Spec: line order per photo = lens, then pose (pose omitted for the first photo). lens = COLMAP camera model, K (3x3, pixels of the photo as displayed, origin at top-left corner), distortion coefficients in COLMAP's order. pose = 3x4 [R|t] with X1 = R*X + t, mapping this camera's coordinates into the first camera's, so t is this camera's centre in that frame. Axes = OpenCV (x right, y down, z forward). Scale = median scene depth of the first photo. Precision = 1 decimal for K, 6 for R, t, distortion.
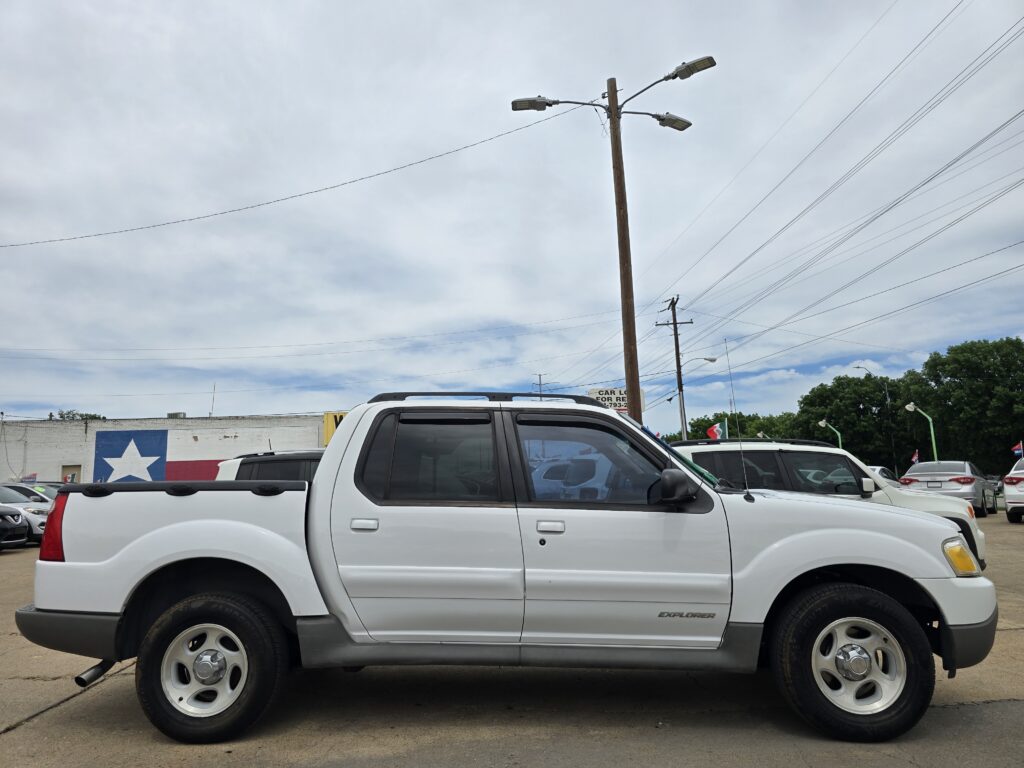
lens RADIAL K [[681.8, 0, 512.0], [0, 681.8, 384.0], [0, 0, 1]] dist [0.002700, -0.000890]
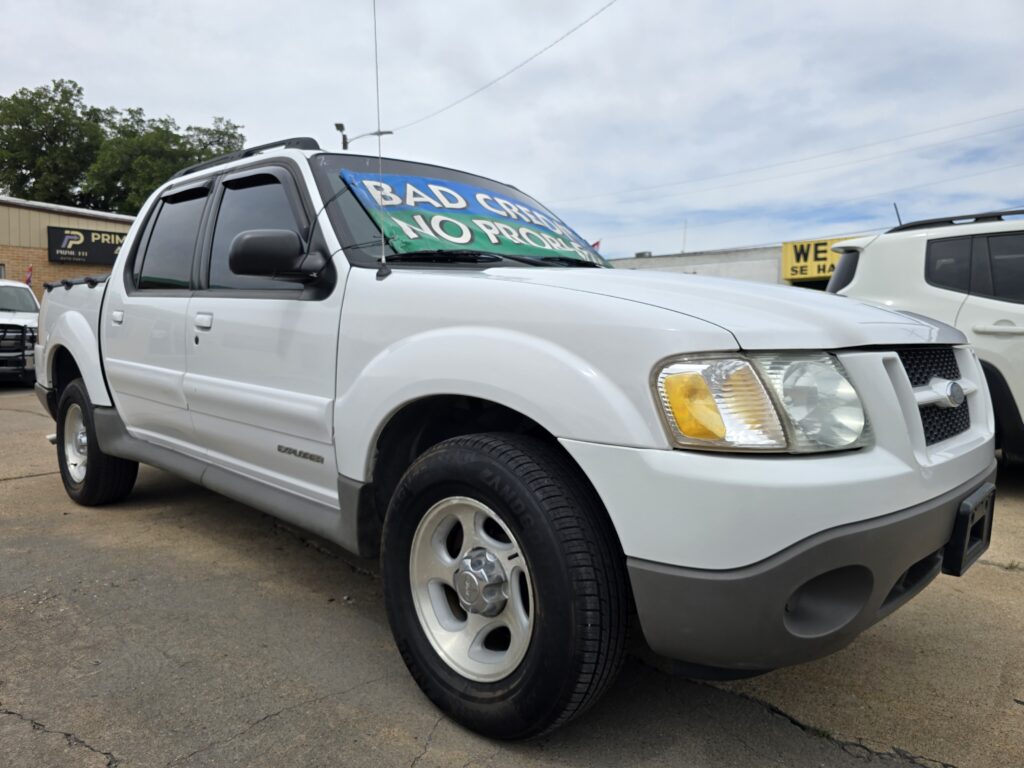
lens RADIAL K [[701.2, 0, 512.0], [0, 701.2, 384.0], [0, 0, 1]] dist [-0.024996, -0.001981]
pose [[0.744164, 0.063516, -0.664970, 0.833431], [0.088549, 0.977305, 0.192444, 0.158977], [0.662102, -0.202093, 0.721650, 0.651033]]
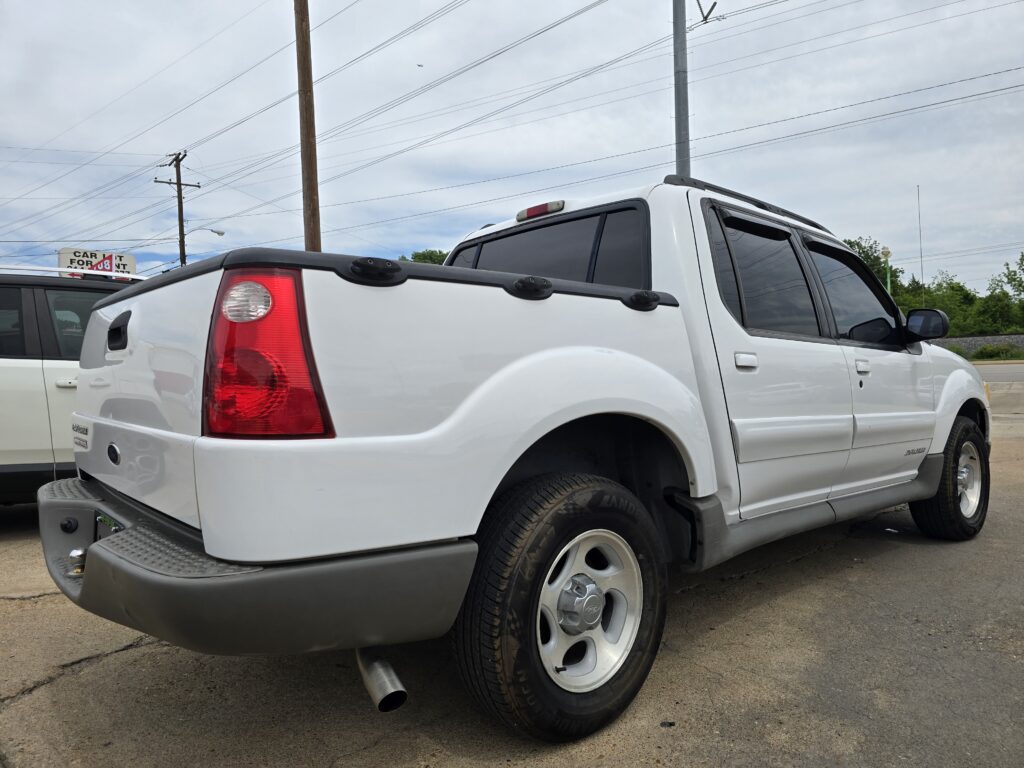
lens RADIAL K [[686.0, 0, 544.9], [0, 686.0, 383.0], [0, 0, 1]] dist [0.004496, -0.001146]
pose [[0.727866, -0.005646, 0.685696, -0.844180], [-0.107356, 0.986697, 0.122083, 0.164638], [-0.677264, -0.162474, 0.717576, 0.635773]]
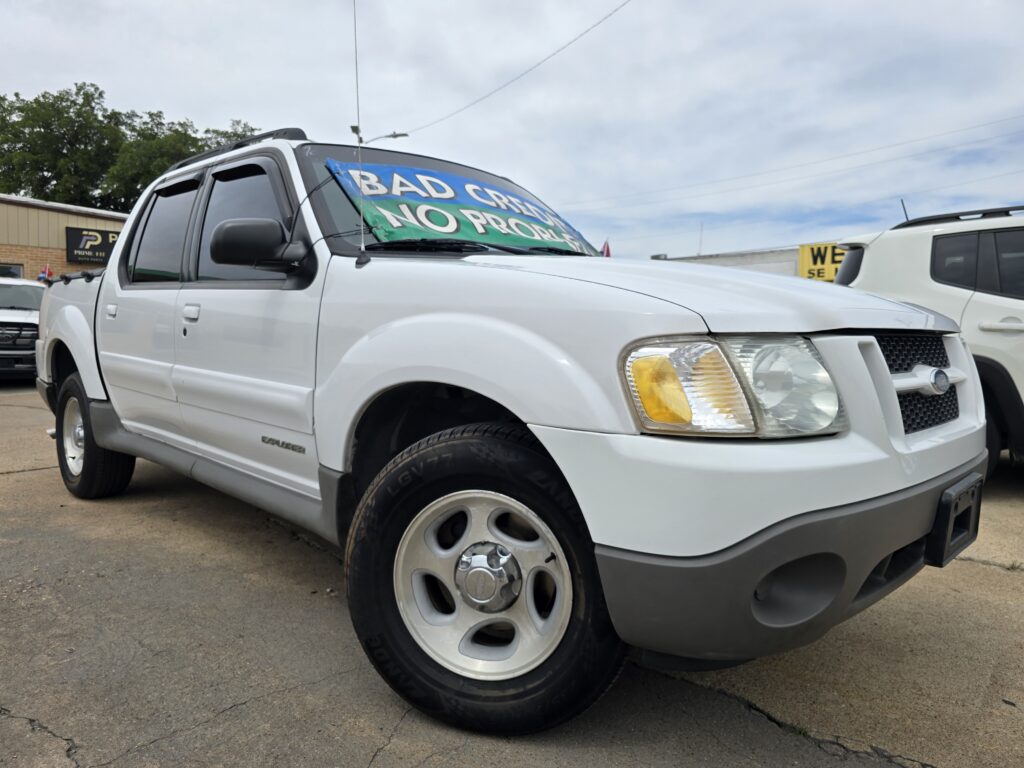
lens RADIAL K [[700.7, 0, 514.5], [0, 700.7, 386.6], [0, 0, 1]] dist [-0.026170, -0.001504]
pose [[0.731534, 0.067390, -0.678467, 0.848734], [0.087073, 0.977721, 0.190997, 0.173724], [0.676222, -0.198797, 0.709368, 0.675006]]
